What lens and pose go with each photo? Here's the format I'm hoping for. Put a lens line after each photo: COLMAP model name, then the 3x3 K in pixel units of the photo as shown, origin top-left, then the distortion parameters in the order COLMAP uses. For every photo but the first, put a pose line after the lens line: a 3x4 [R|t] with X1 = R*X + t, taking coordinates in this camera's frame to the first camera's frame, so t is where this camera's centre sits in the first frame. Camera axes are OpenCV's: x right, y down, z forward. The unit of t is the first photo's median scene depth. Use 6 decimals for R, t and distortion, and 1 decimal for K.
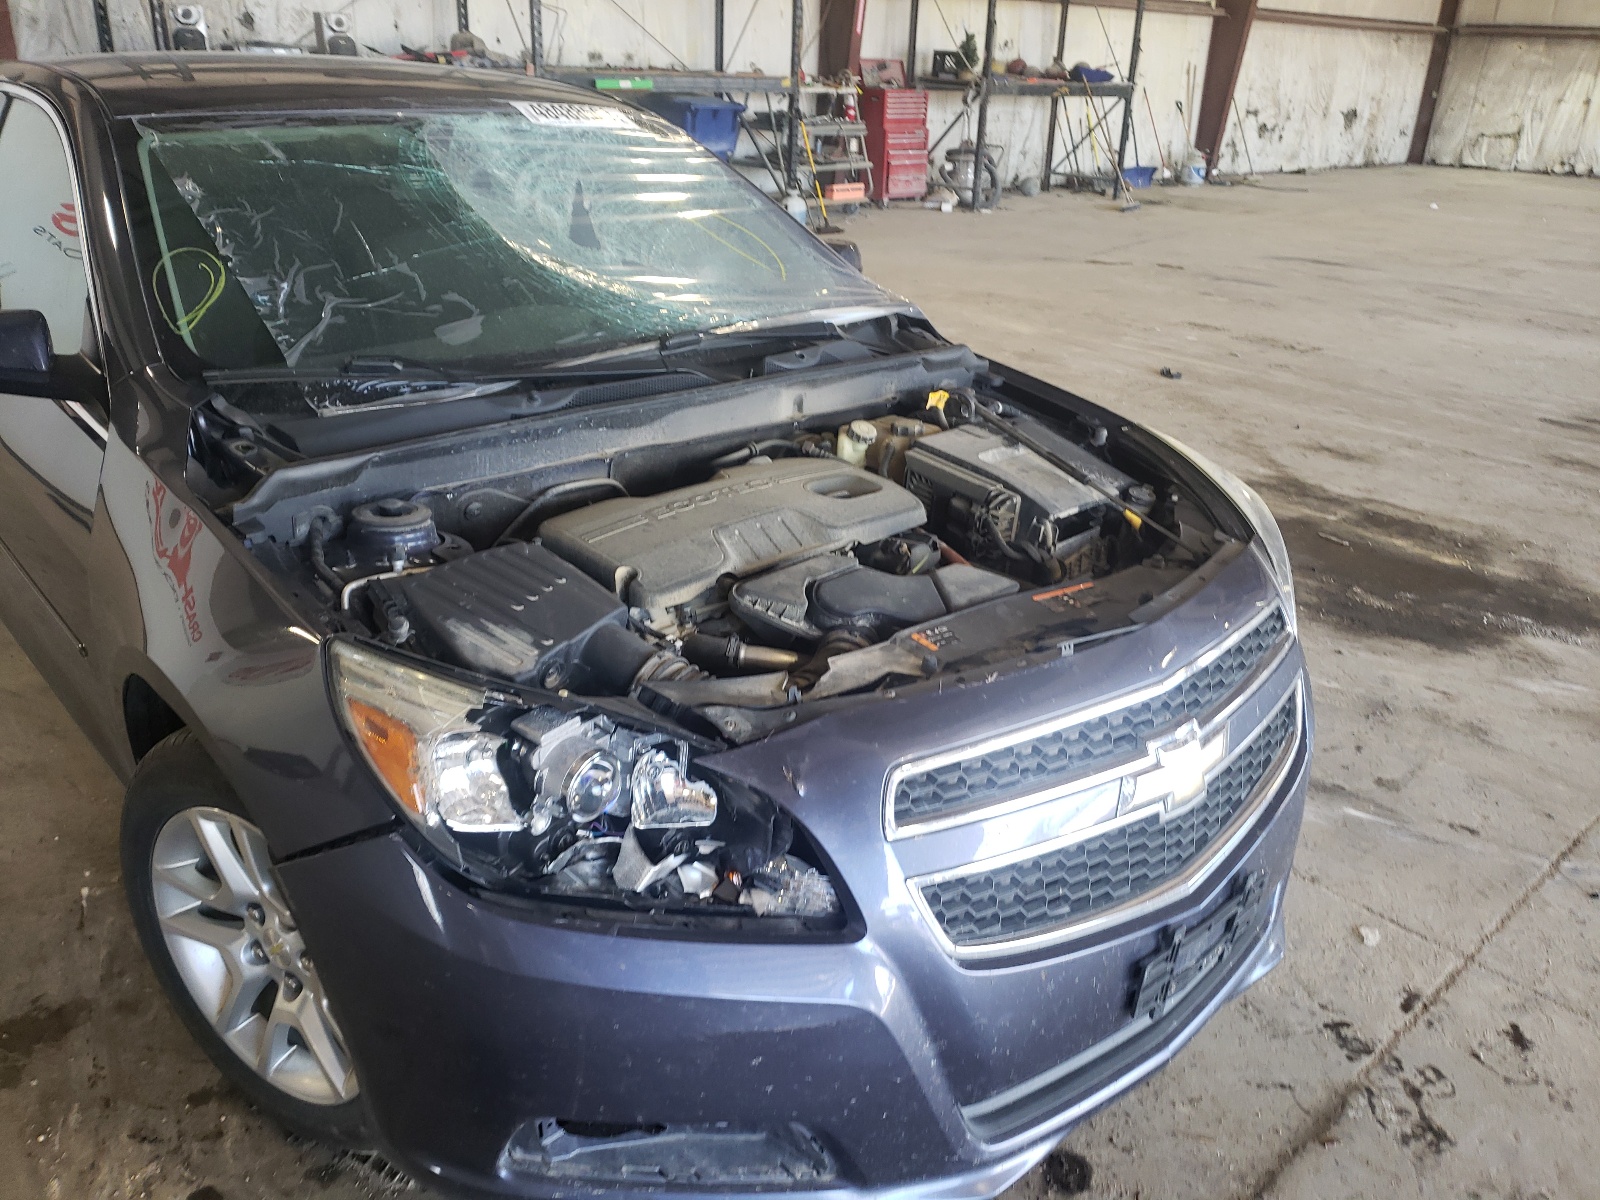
lens RADIAL K [[1331.3, 0, 800.9], [0, 1331.3, 604.6], [0, 0, 1]] dist [0.045426, -0.018615]
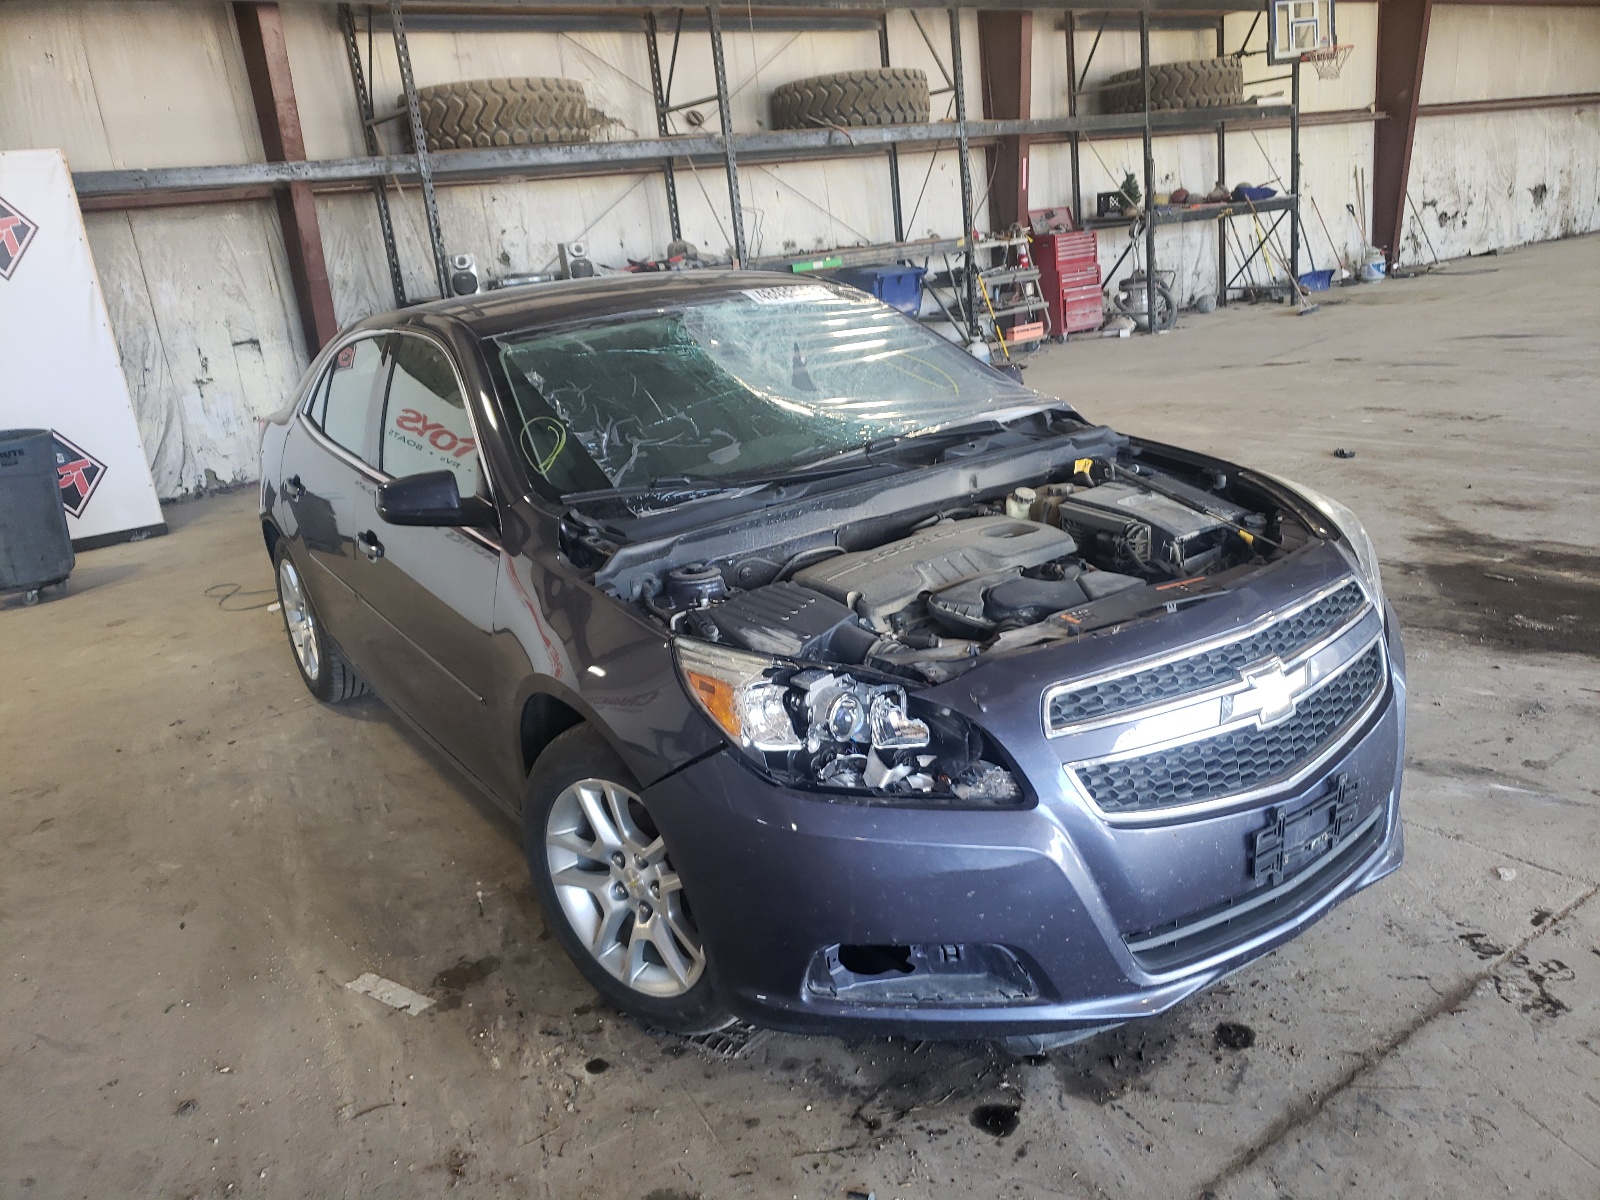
lens RADIAL K [[1319.2, 0, 774.8], [0, 1319.2, 623.9], [0, 0, 1]] dist [0.071680, -0.042402]
pose [[0.980081, -0.088386, -0.177846, 0.027213], [0.070316, 0.991933, -0.105474, 0.122676], [0.185734, 0.090868, 0.978389, -0.326839]]
